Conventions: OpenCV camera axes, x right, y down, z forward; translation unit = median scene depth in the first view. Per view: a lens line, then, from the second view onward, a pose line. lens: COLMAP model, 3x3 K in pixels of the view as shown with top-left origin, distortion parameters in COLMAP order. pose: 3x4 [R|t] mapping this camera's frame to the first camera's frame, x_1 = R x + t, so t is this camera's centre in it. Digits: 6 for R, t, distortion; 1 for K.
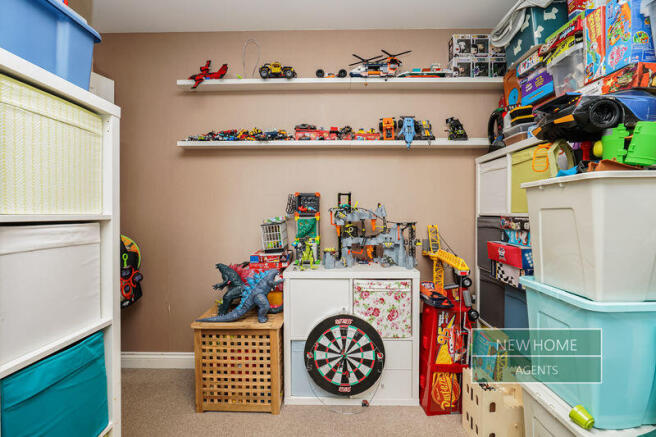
lens RADIAL K [[297.4, 0, 328.3], [0, 297.4, 212.9], [0, 0, 1]] dist [0.000251, 0.000011]
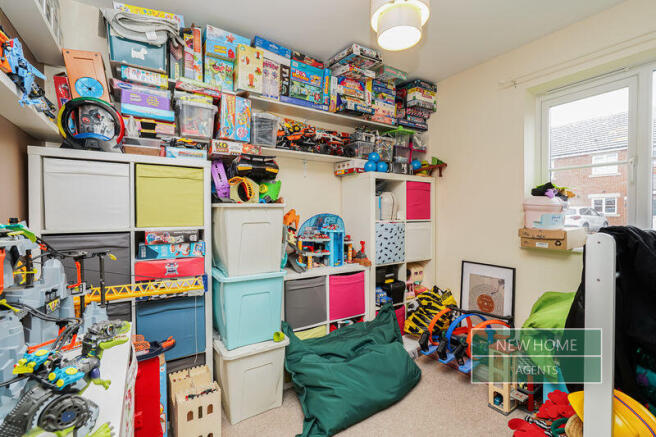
lens RADIAL K [[297.4, 0, 328.9], [0, 297.4, 218.7], [0, 0, 1]] dist [0.000251, 0.000011]
pose [[-0.547444, -0.014626, 0.836714, -0.531356], [0.007714, 0.999717, 0.022522, -0.047379], [-0.836807, 0.018784, -0.547176, 1.089357]]
